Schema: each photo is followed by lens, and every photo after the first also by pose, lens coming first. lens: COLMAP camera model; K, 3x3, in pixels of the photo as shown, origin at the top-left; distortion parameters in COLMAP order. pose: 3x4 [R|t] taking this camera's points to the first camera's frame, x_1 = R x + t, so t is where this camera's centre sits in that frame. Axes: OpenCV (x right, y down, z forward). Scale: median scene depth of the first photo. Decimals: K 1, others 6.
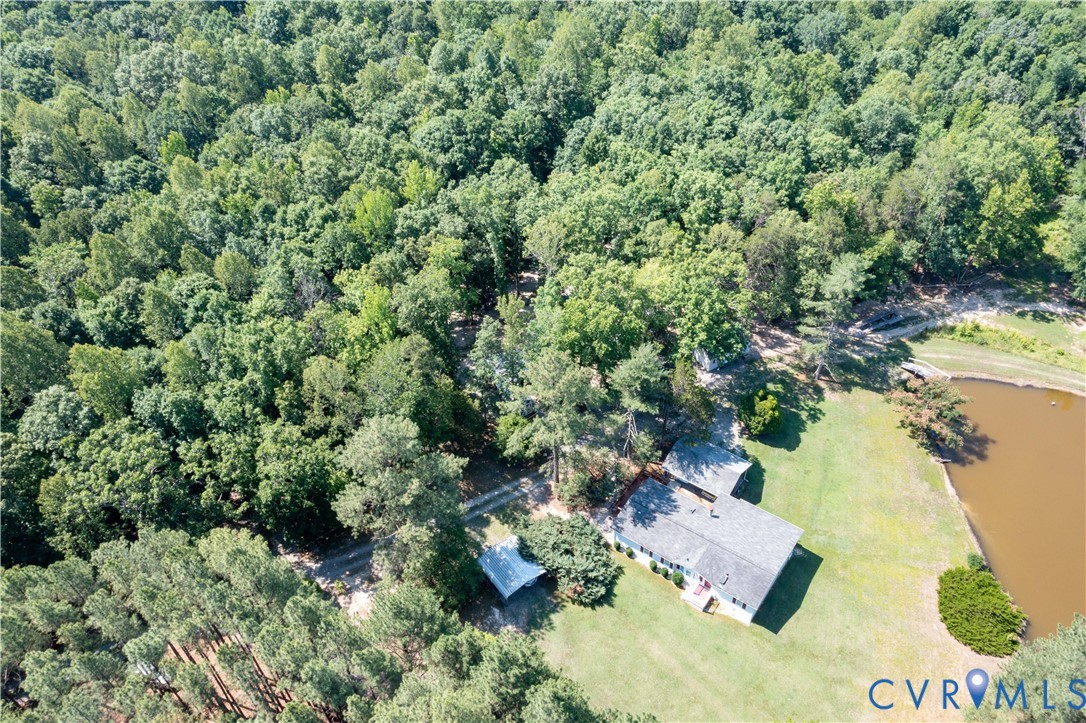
lens RADIAL K [[862.5, 0, 537.2], [0, 862.5, 359.5], [0, 0, 1]] dist [-0.007699, 0.015027]
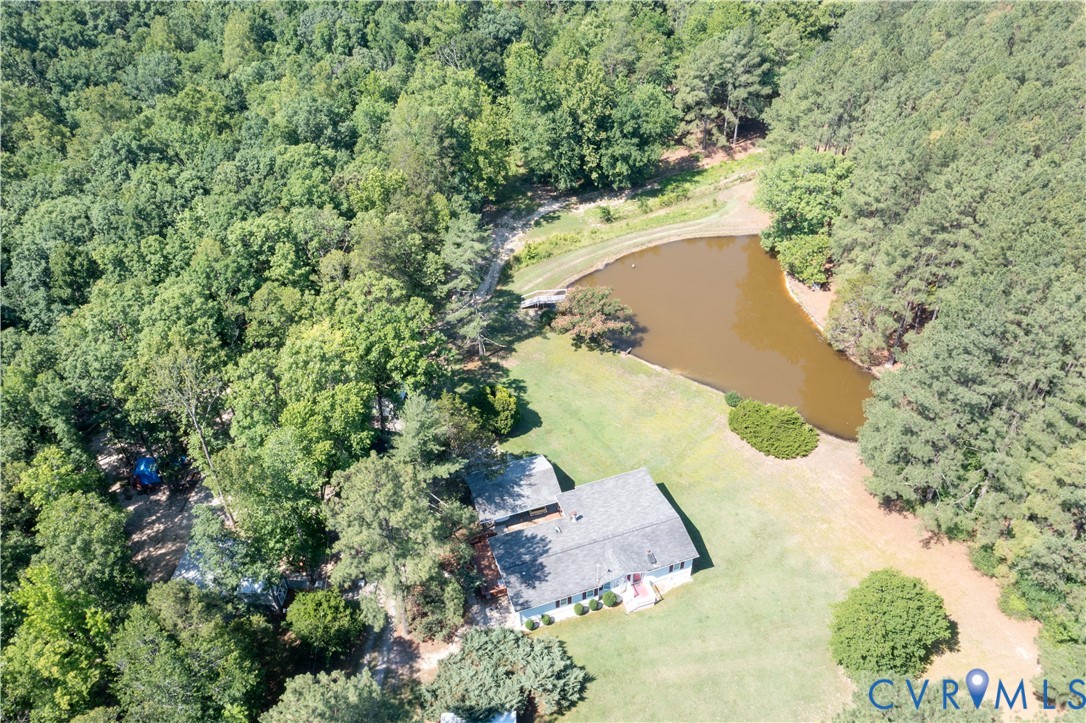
lens RADIAL K [[862.5, 0, 537.2], [0, 862.5, 359.5], [0, 0, 1]] dist [-0.007699, 0.015027]
pose [[0.573079, -0.506678, 0.644095, -0.254090], [0.561289, 0.815349, 0.141992, -0.080445], [-0.597106, 0.280150, 0.751652, 0.289335]]
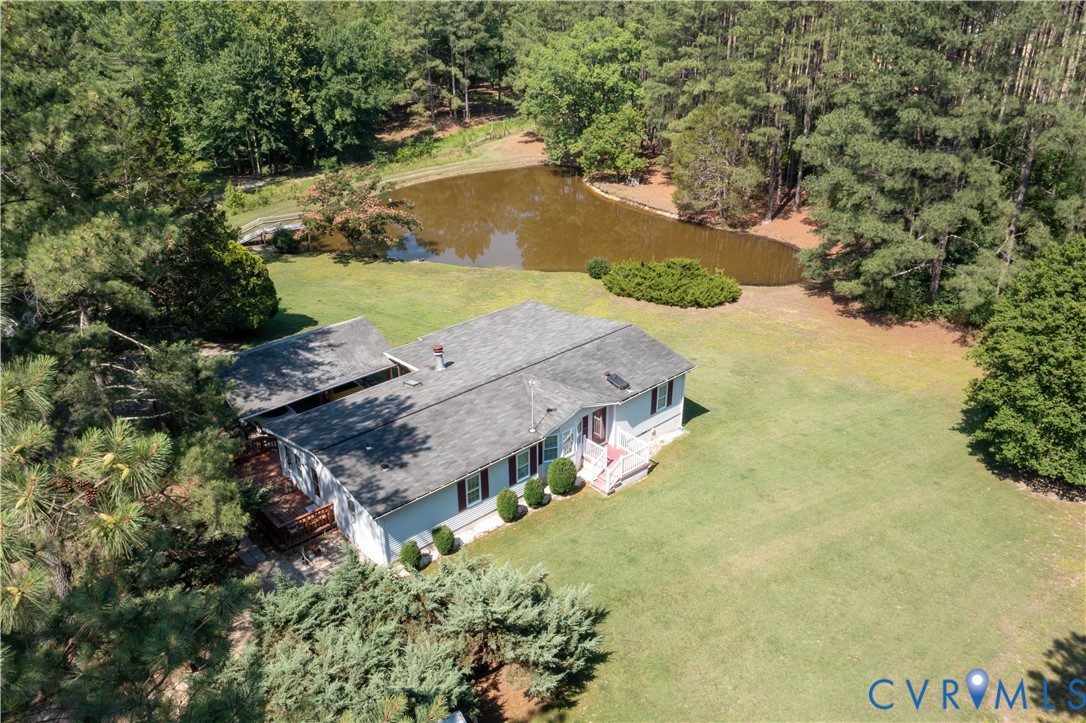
lens RADIAL K [[862.5, 0, 537.2], [0, 862.5, 359.5], [0, 0, 1]] dist [-0.007699, 0.015027]
pose [[0.209759, -0.396151, 0.893905, -0.141158], [0.667598, 0.725990, 0.165082, 0.121403], [-0.714363, 0.562141, 0.416752, 0.686921]]
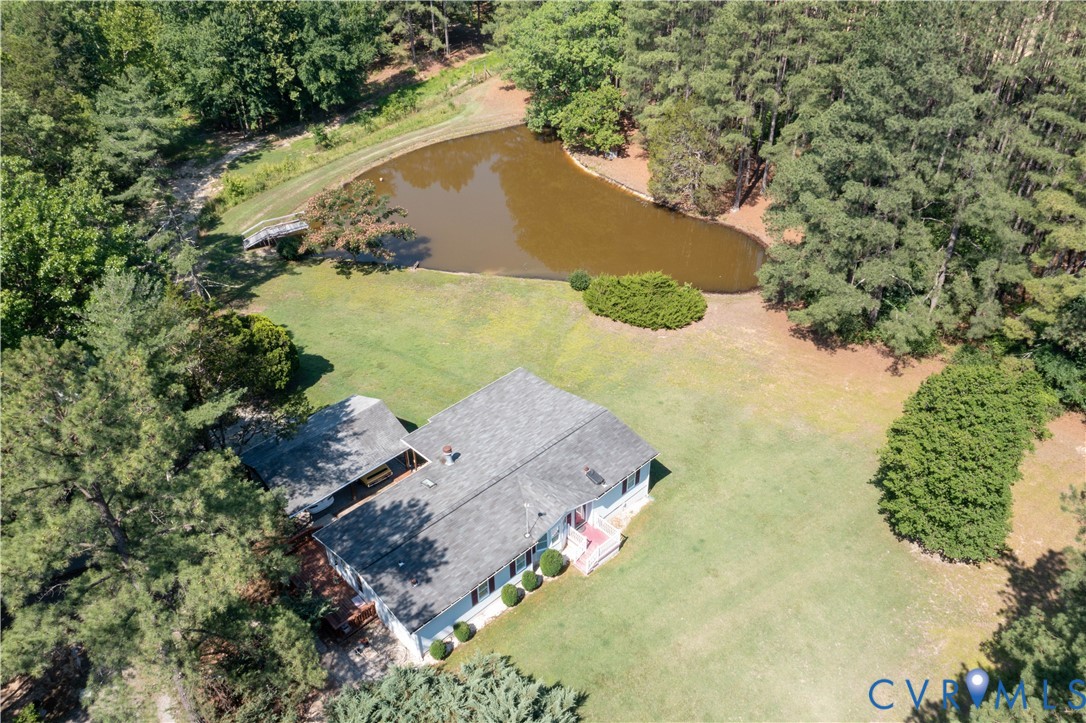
lens RADIAL K [[862.5, 0, 537.2], [0, 862.5, 359.5], [0, 0, 1]] dist [-0.007699, 0.015027]
pose [[0.183602, -0.554603, 0.811607, -0.148066], [0.677448, 0.669654, 0.304349, 0.017020], [-0.712288, 0.493943, 0.498664, 0.590545]]
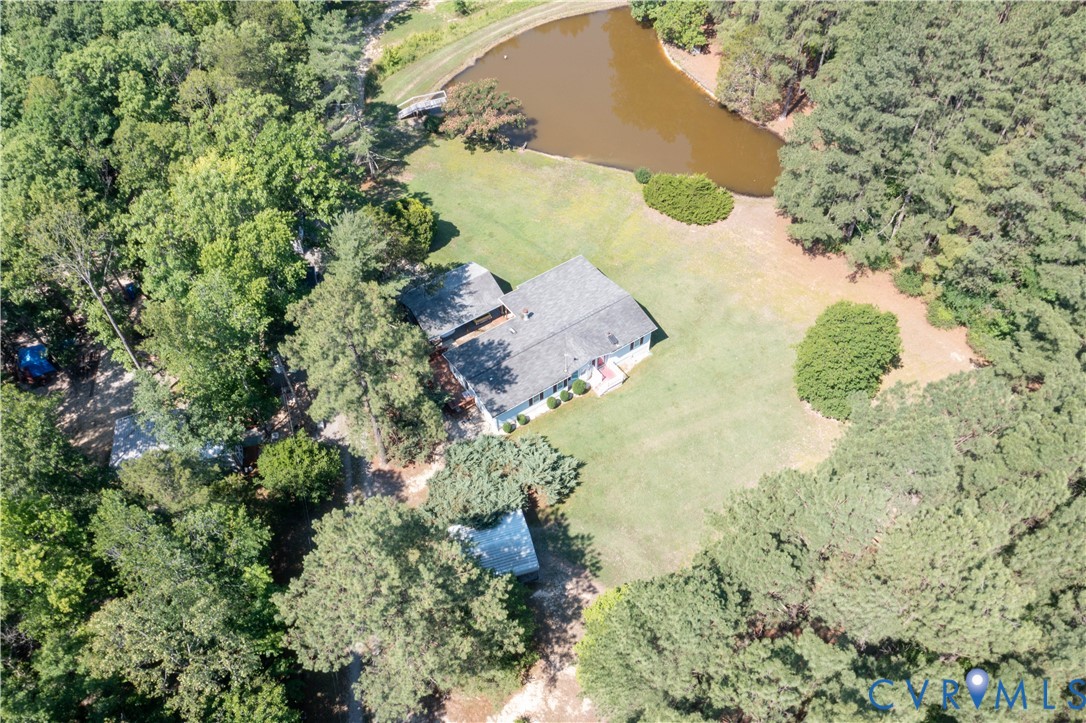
lens RADIAL K [[862.5, 0, 537.2], [0, 862.5, 359.5], [0, 0, 1]] dist [-0.007699, 0.015027]
pose [[0.343930, -0.711964, 0.612225, -0.288821], [0.646554, 0.652376, 0.395440, -0.100271], [-0.680940, 0.259833, 0.684695, 0.378357]]
